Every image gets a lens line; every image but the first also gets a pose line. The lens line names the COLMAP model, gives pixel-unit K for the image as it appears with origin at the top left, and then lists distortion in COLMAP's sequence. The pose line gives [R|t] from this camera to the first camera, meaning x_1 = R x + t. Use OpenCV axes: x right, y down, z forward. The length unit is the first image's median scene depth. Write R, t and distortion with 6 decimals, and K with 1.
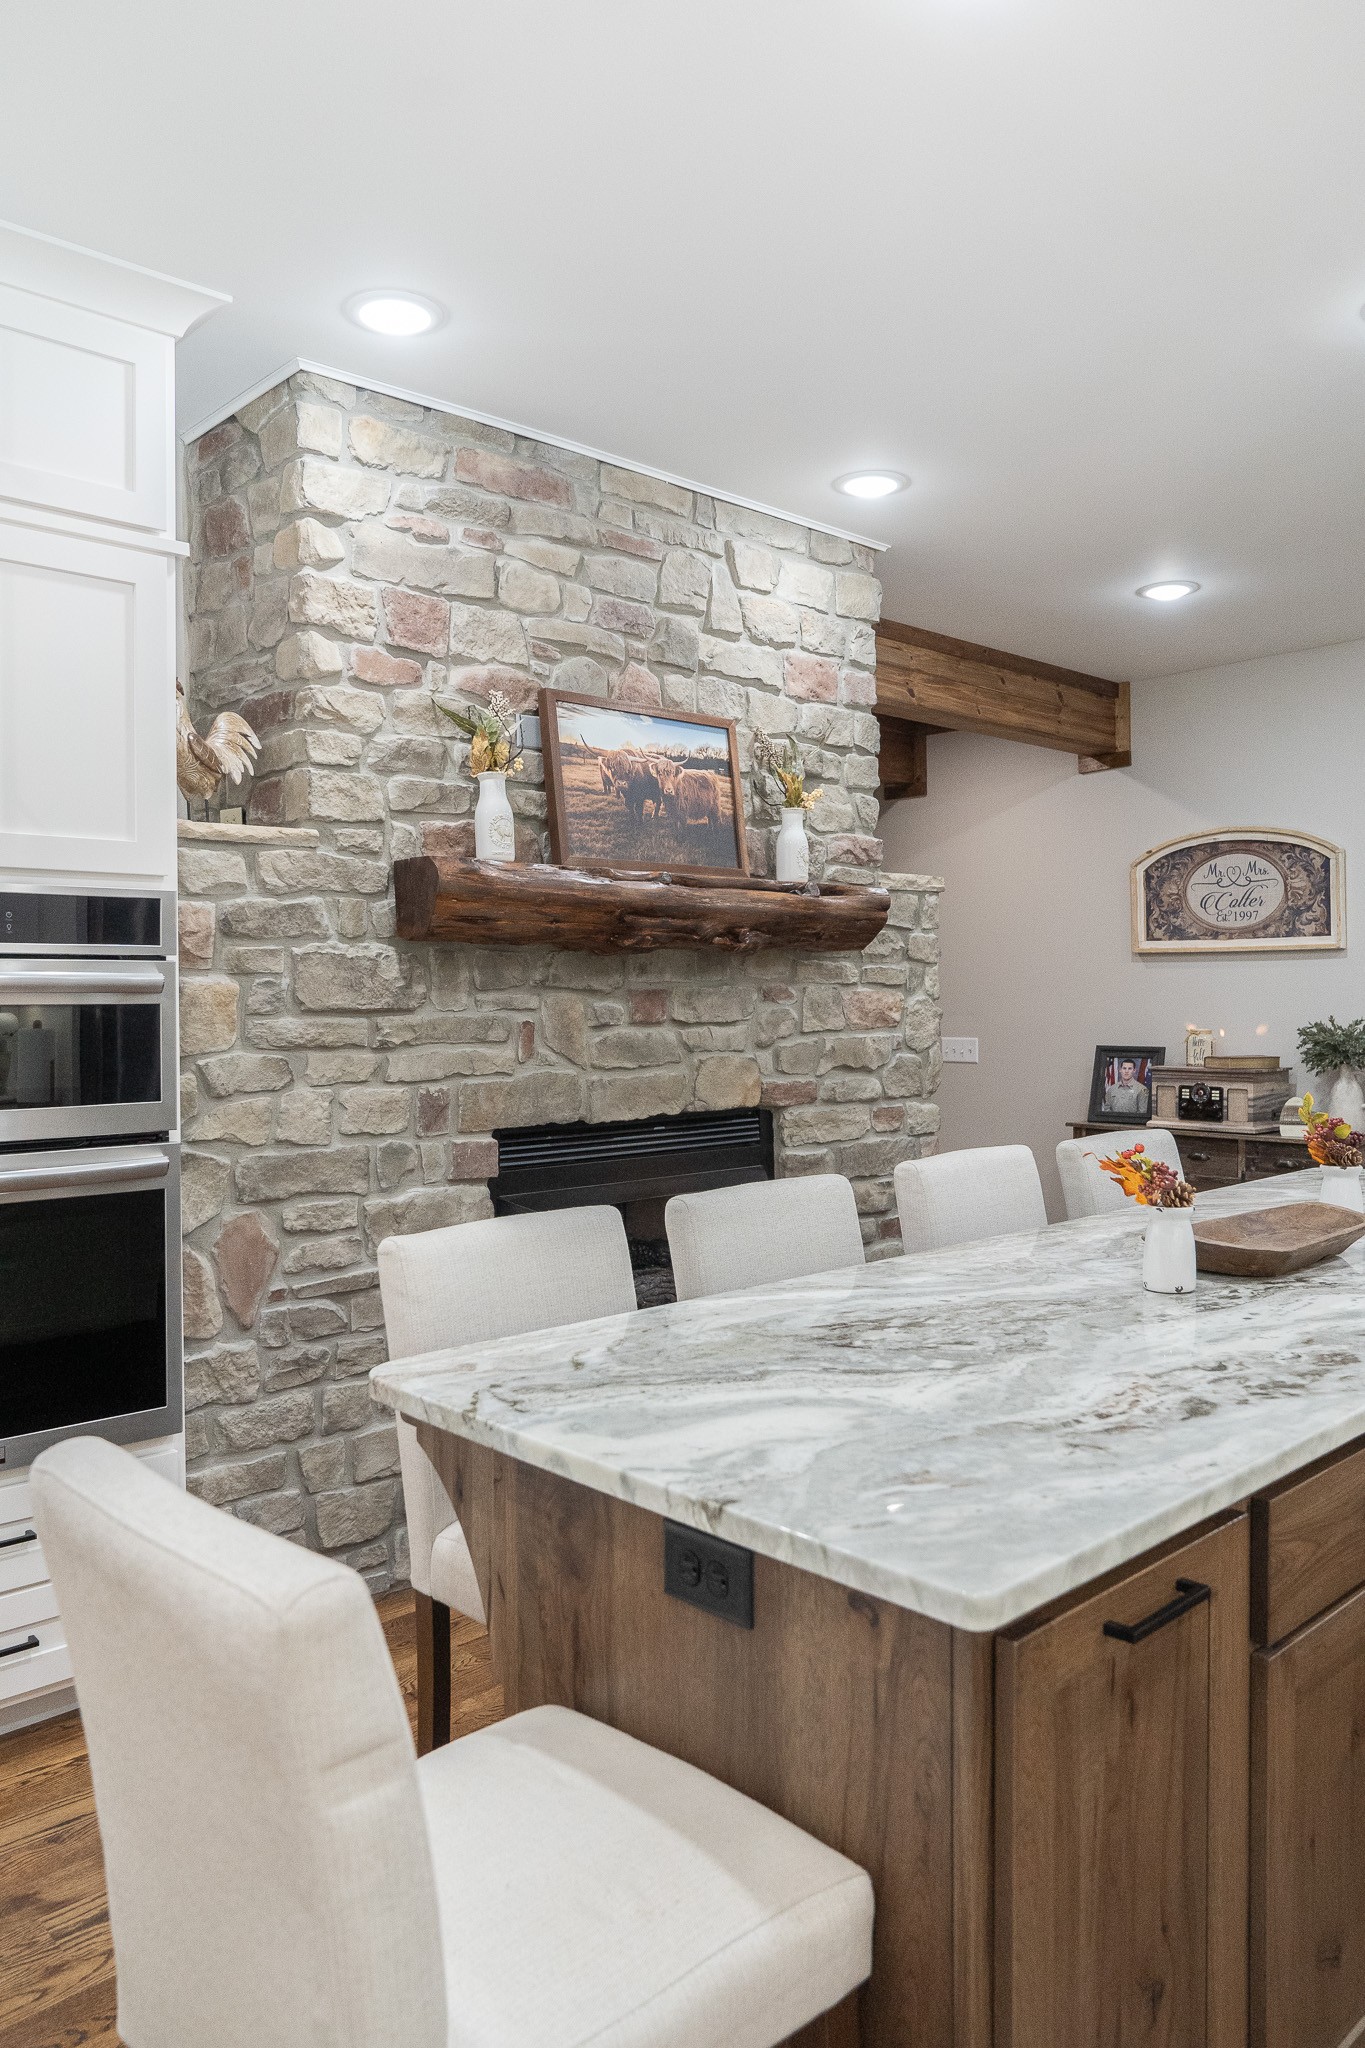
lens RADIAL K [[1462.5, 0, 683.3], [0, 1462.5, 1010.4], [0, 0, 1]] dist [-0.077589, -0.000741]
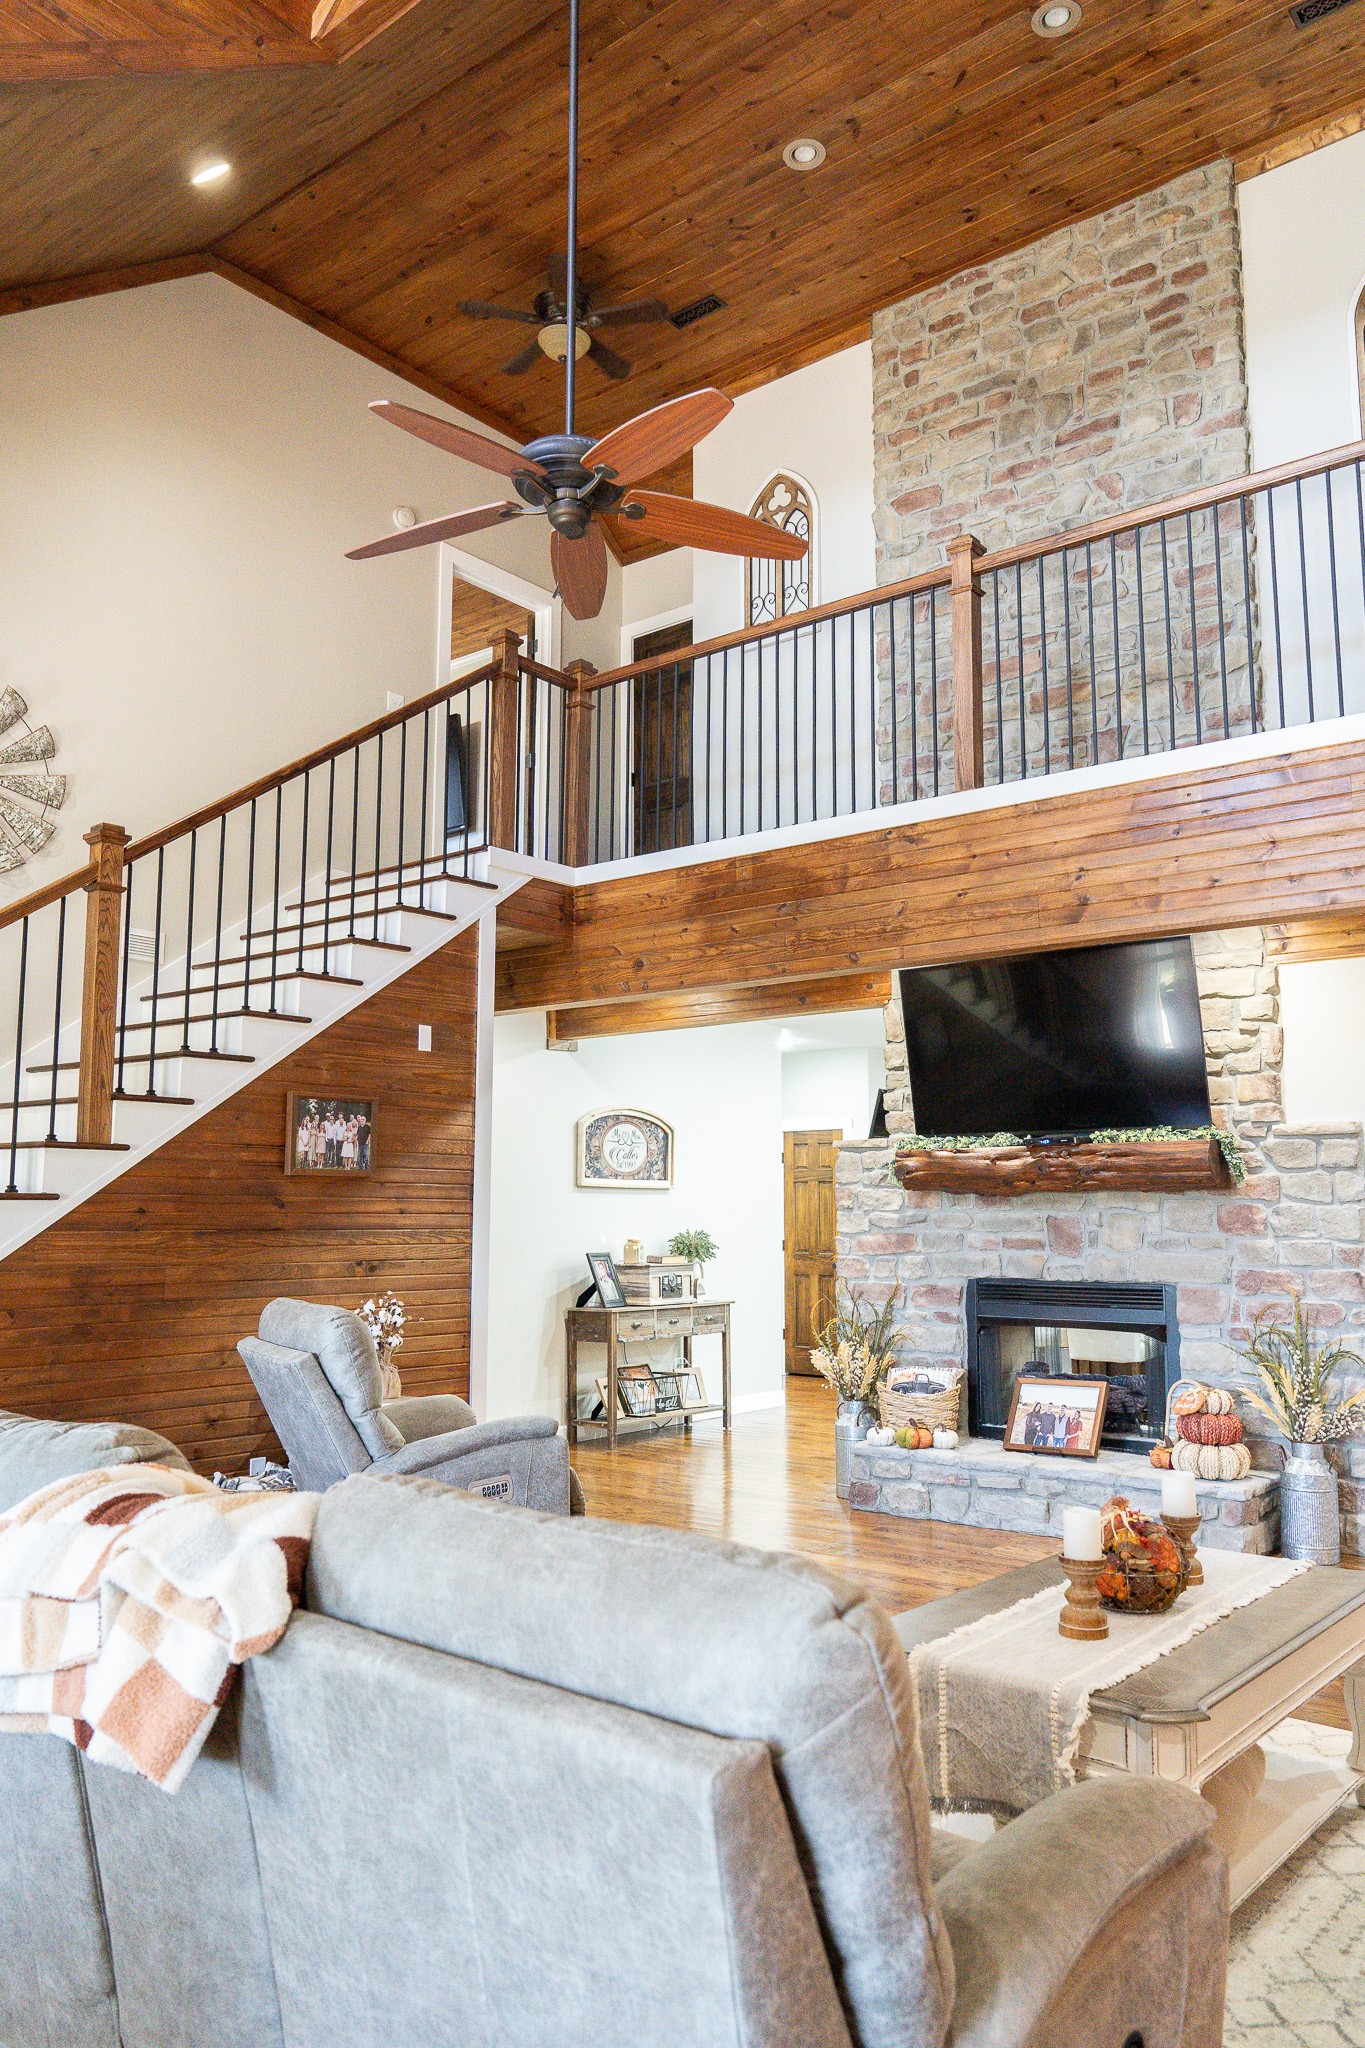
lens RADIAL K [[1462.5, 0, 683.3], [0, 1462.5, 1030.8], [0, 0, 1]] dist [-0.077589, -0.000741]
pose [[-0.090327, 0.131029, 0.987255, -1.153107], [0.004953, 0.991354, -0.131120, -0.002700], [-0.995900, -0.006953, -0.090195, 1.069459]]
